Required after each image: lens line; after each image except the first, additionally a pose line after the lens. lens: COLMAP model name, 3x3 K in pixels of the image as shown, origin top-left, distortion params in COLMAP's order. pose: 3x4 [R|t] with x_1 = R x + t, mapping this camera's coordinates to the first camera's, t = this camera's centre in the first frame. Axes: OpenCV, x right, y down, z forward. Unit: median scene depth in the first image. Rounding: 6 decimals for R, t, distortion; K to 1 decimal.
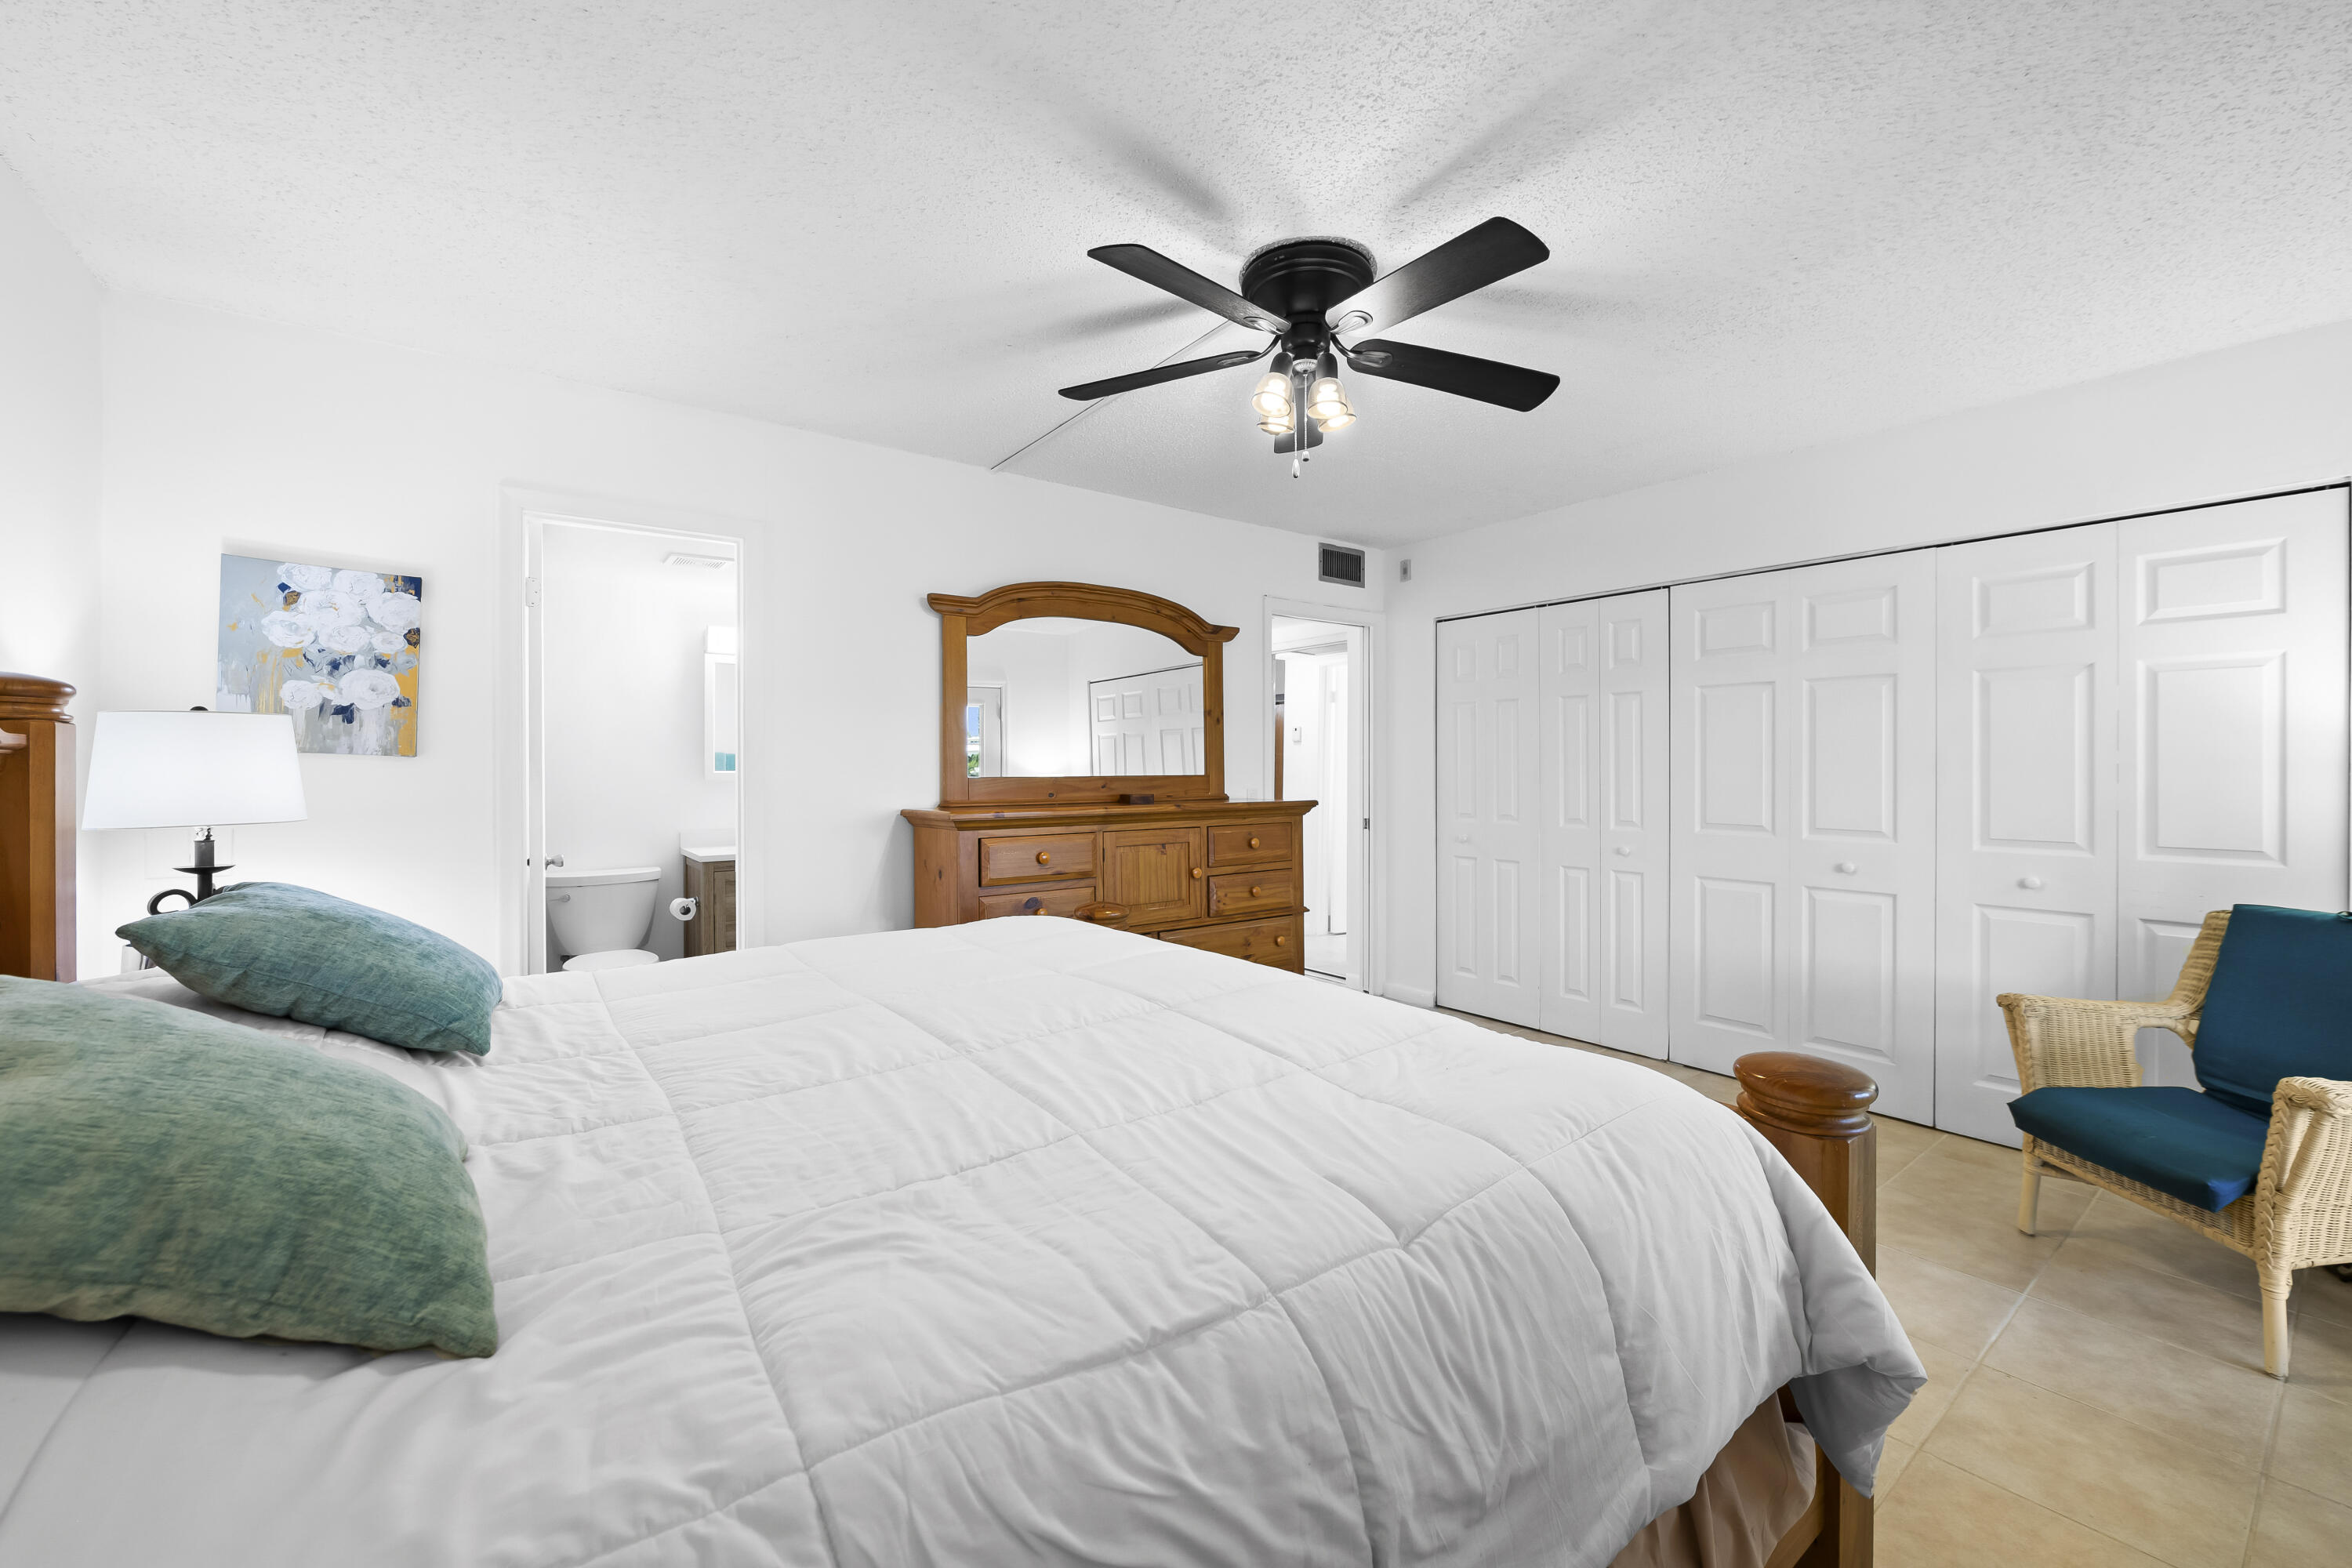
lens RADIAL K [[932.9, 0, 1184.1], [0, 932.9, 773.7], [0, 0, 1]] dist [-0.003665, -0.000856]
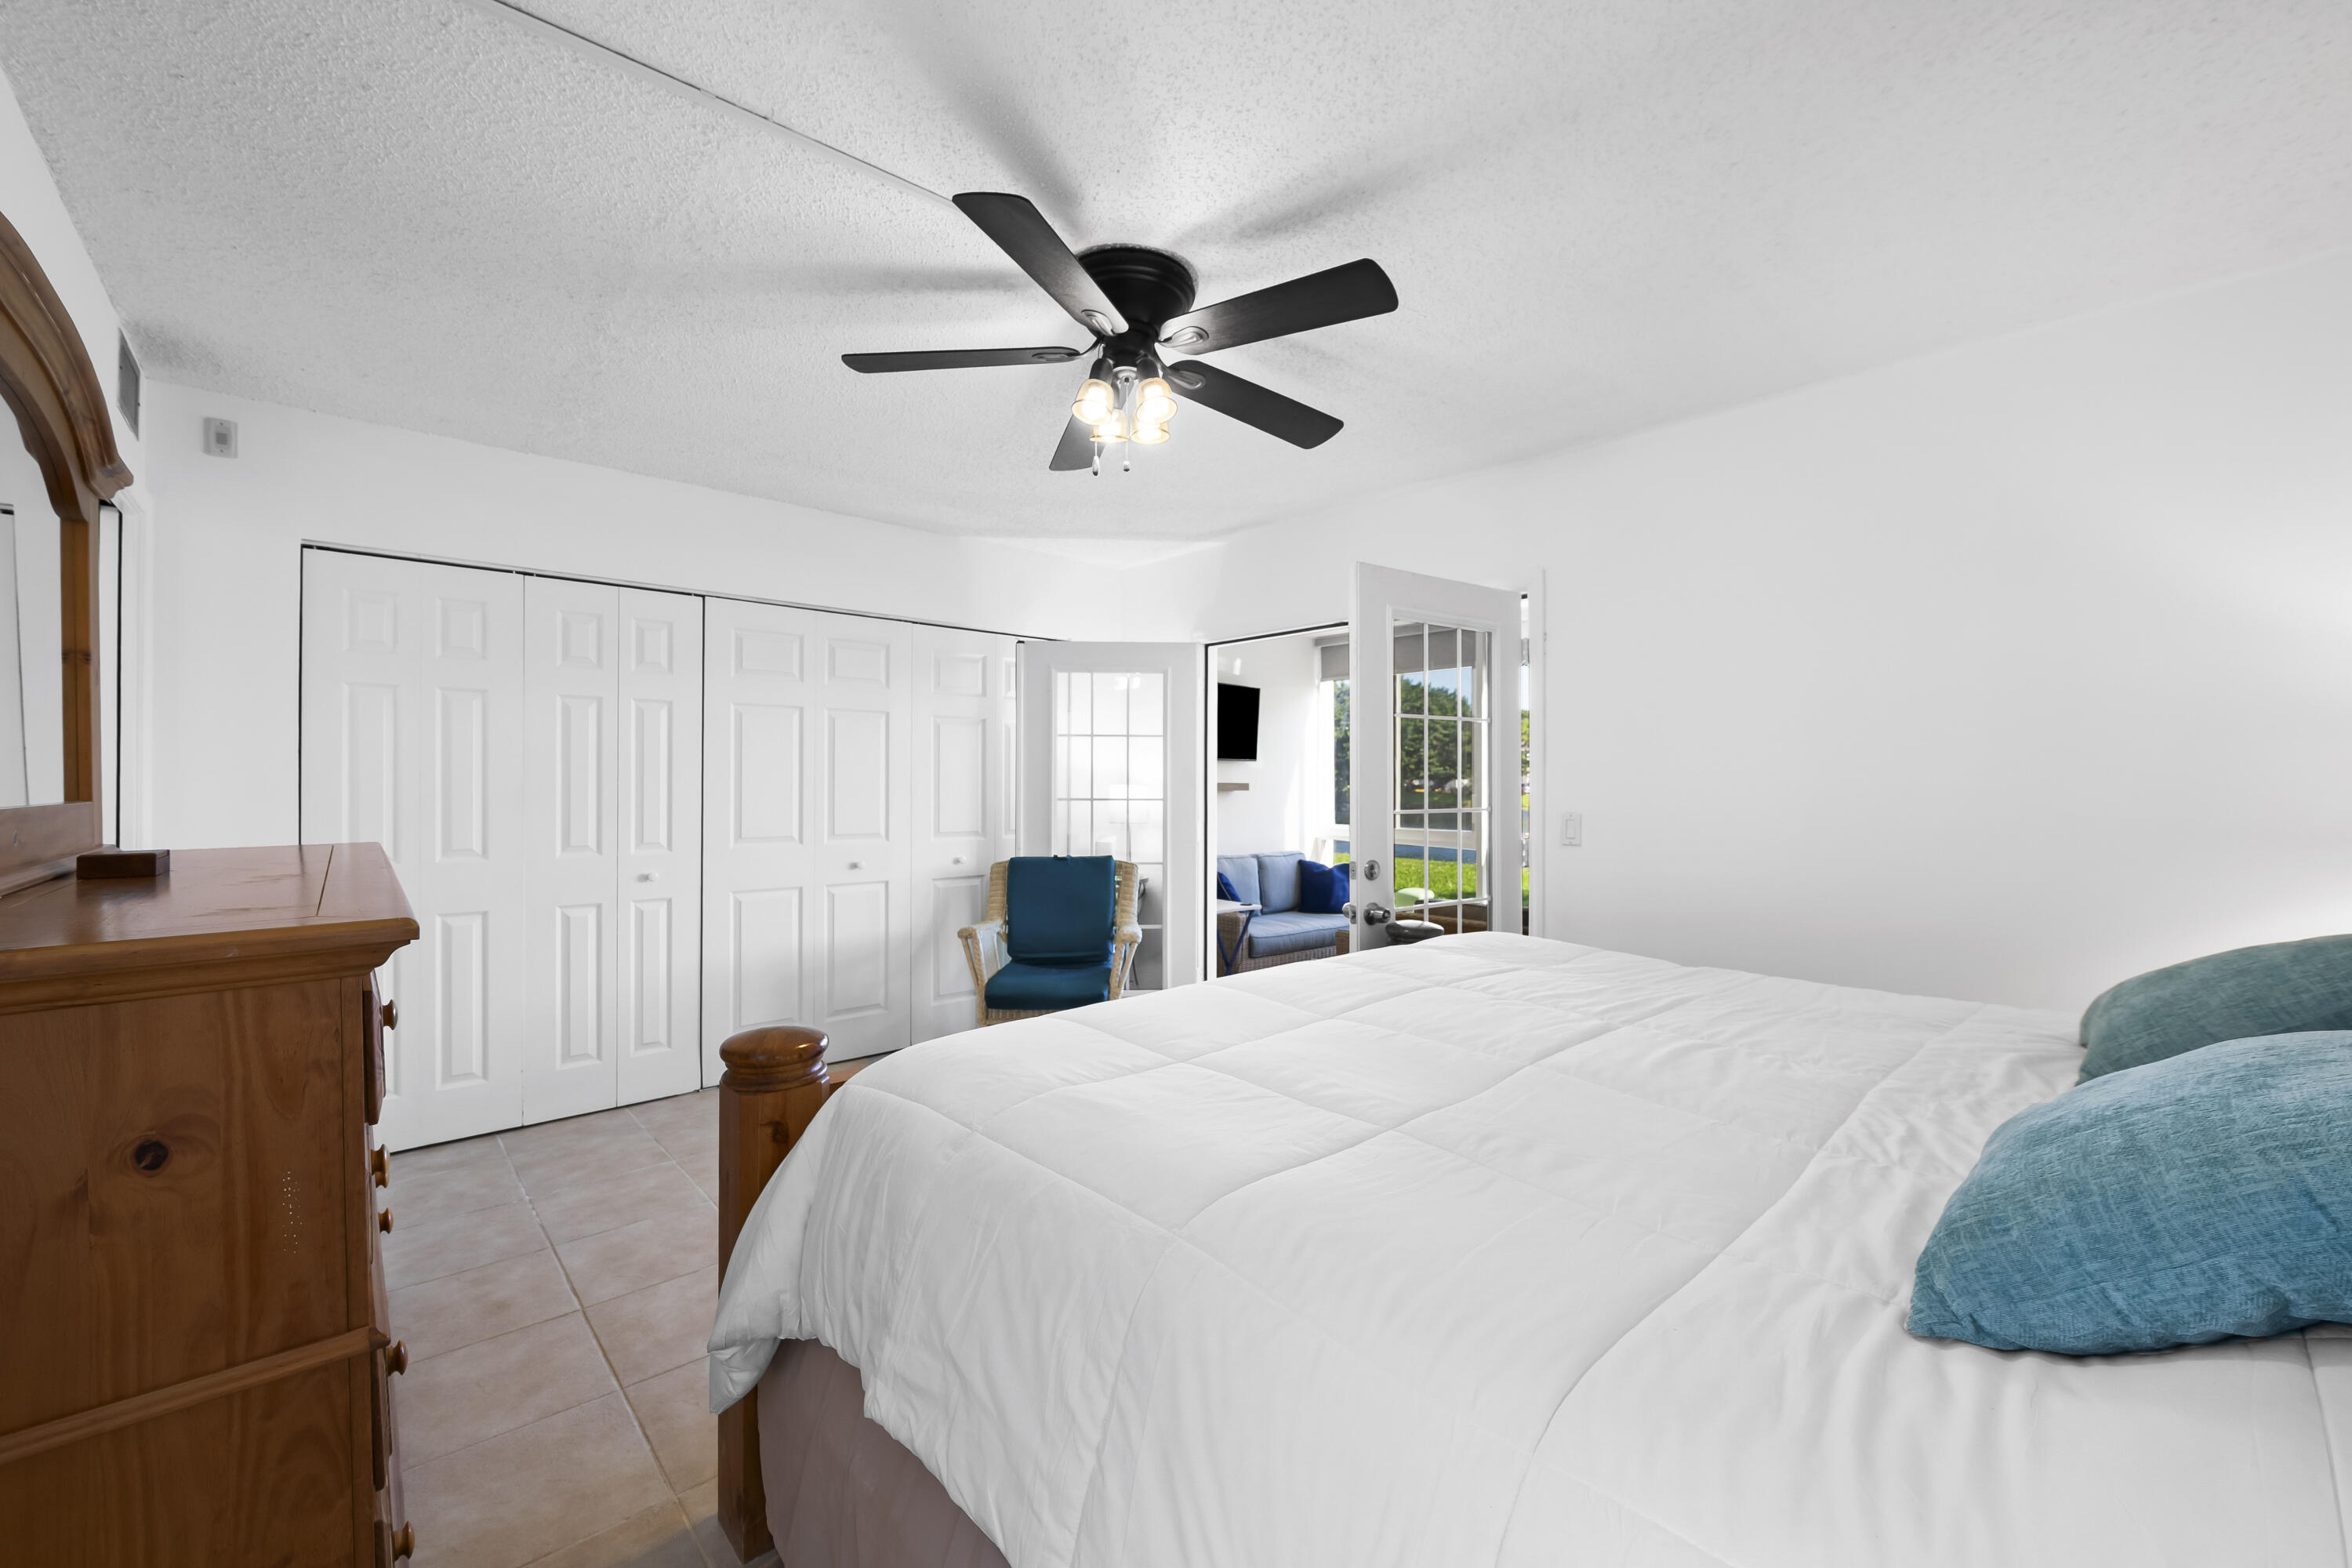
lens RADIAL K [[932.9, 0, 1184.1], [0, 932.9, 773.7], [0, 0, 1]] dist [-0.003665, -0.000856]
pose [[-0.095476, 0.013673, 0.995338, -0.552115], [0.005830, 0.999896, -0.013176, -0.000615], [-0.995415, 0.004545, -0.095546, 0.672984]]
